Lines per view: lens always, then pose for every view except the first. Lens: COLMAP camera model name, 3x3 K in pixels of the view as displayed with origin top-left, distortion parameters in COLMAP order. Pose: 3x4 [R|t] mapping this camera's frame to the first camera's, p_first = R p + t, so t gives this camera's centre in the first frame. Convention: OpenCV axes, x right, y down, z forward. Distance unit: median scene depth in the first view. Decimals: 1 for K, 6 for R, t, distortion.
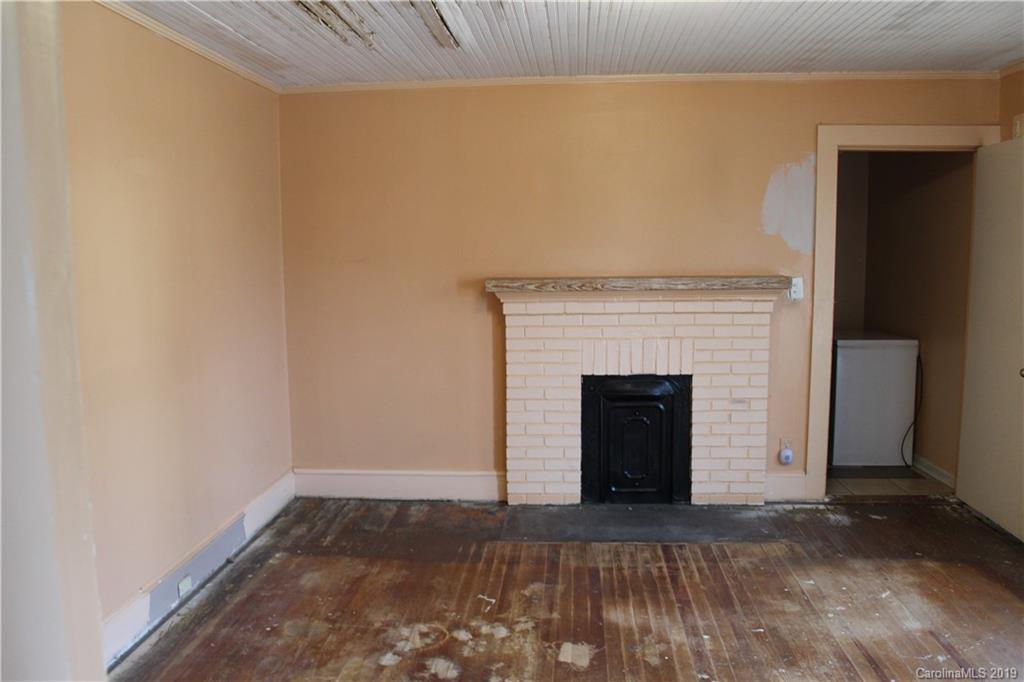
lens RADIAL K [[842.5, 0, 512.0], [0, 842.5, 341.0], [0, 0, 1]] dist [-0.155051, 0.118076]
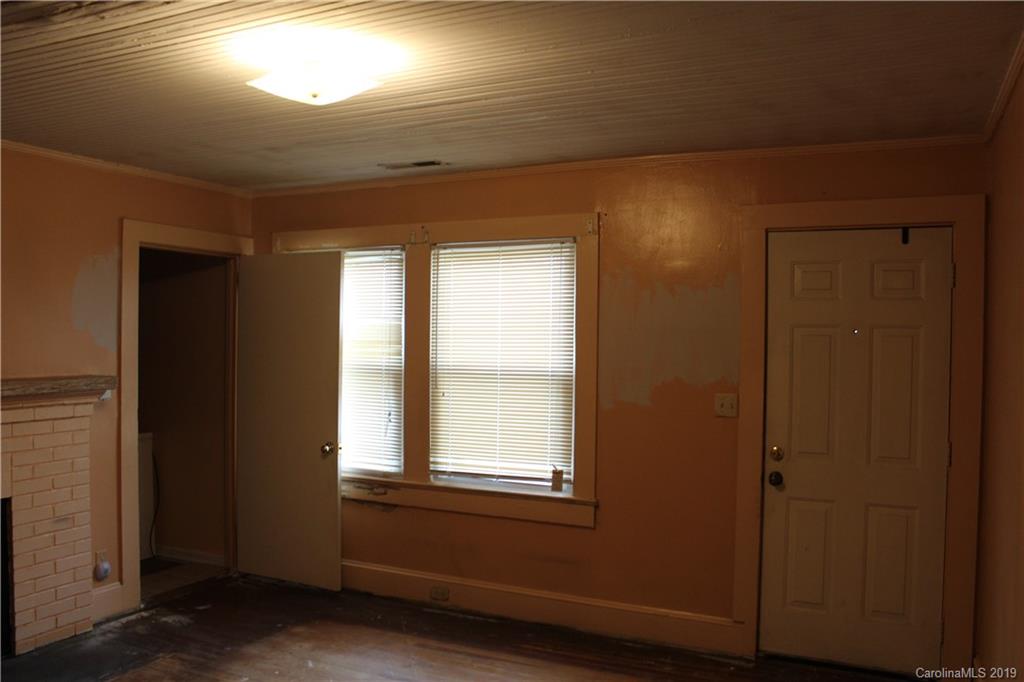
lens RADIAL K [[842.5, 0, 512.0], [0, 842.5, 341.0], [0, 0, 1]] dist [-0.155051, 0.118076]
pose [[0.356935, 0.009658, 0.934079, -0.358363], [0.087532, 0.995201, -0.043738, -0.035873], [-0.930019, 0.097373, 0.354377, 0.238008]]
